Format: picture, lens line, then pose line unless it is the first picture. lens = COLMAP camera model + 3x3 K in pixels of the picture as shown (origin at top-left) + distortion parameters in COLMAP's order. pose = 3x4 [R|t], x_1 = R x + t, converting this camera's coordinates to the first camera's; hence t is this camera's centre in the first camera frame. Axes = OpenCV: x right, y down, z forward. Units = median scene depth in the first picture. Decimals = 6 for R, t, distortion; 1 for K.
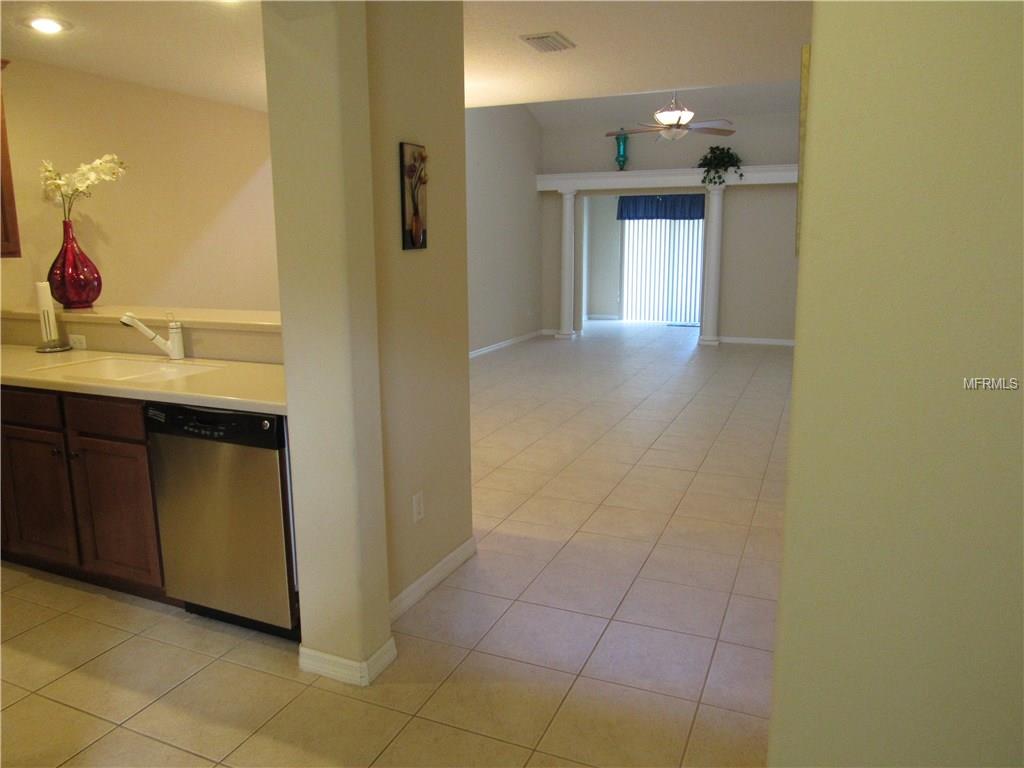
lens RADIAL K [[731.0, 0, 512.6], [0, 731.0, 377.2], [0, 0, 1]] dist [-0.024275, -0.000053]
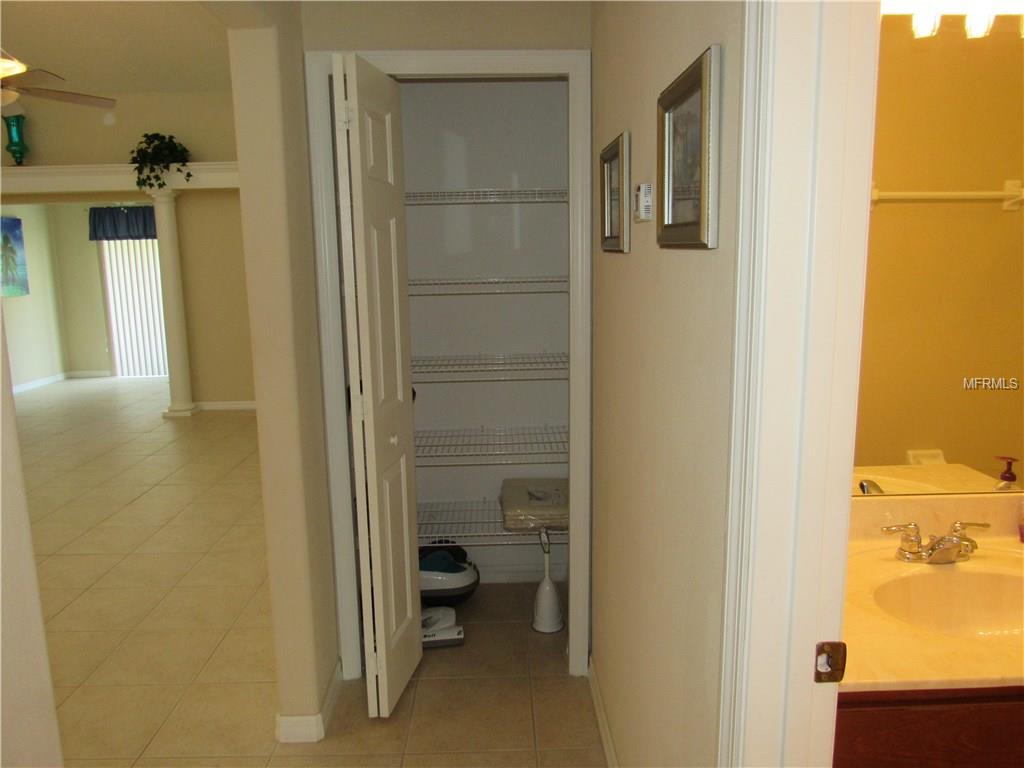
lens RADIAL K [[731.0, 0, 508.3], [0, 731.0, 386.5], [0, 0, 1]] dist [-0.024275, -0.000053]
pose [[0.910538, -0.079834, 0.405643, 0.271649], [0.086055, 0.996286, 0.002910, -0.047120], [-0.404369, 0.032258, 0.914027, 0.226522]]
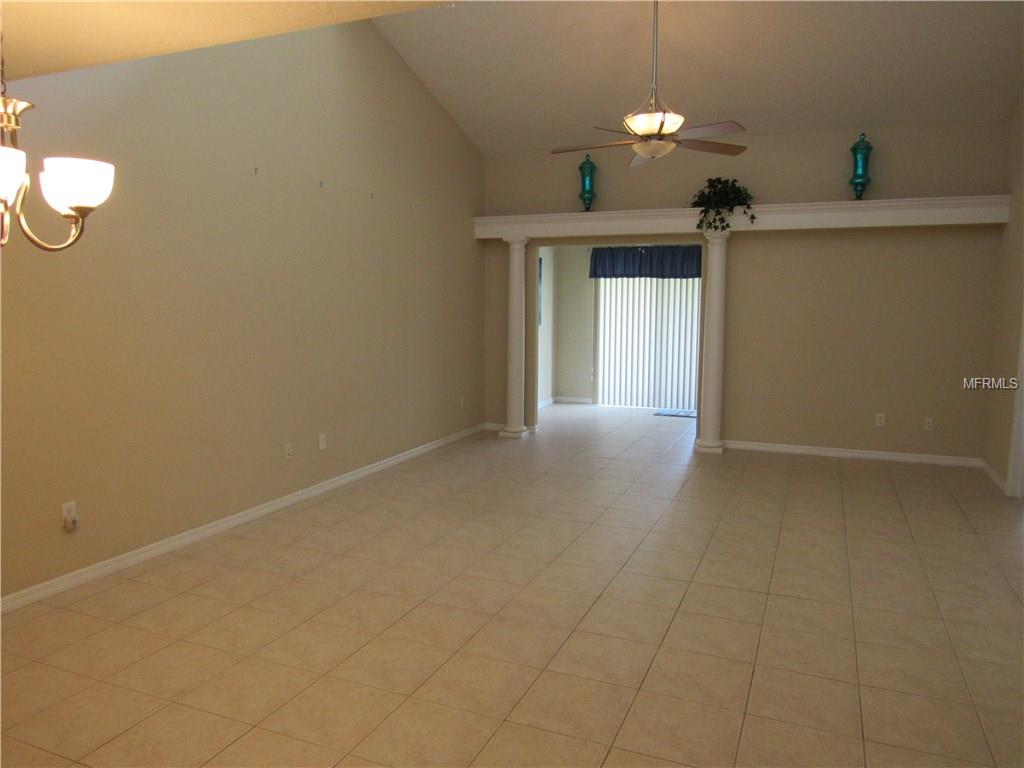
lens RADIAL K [[731.0, 0, 512.9], [0, 731.0, 379.2], [0, 0, 1]] dist [-0.024275, -0.000053]
pose [[0.999960, 0.007647, 0.004610, 0.072283], [-0.007295, 0.997374, -0.072060, -0.061924], [-0.005149, 0.072024, 0.997390, 0.280638]]
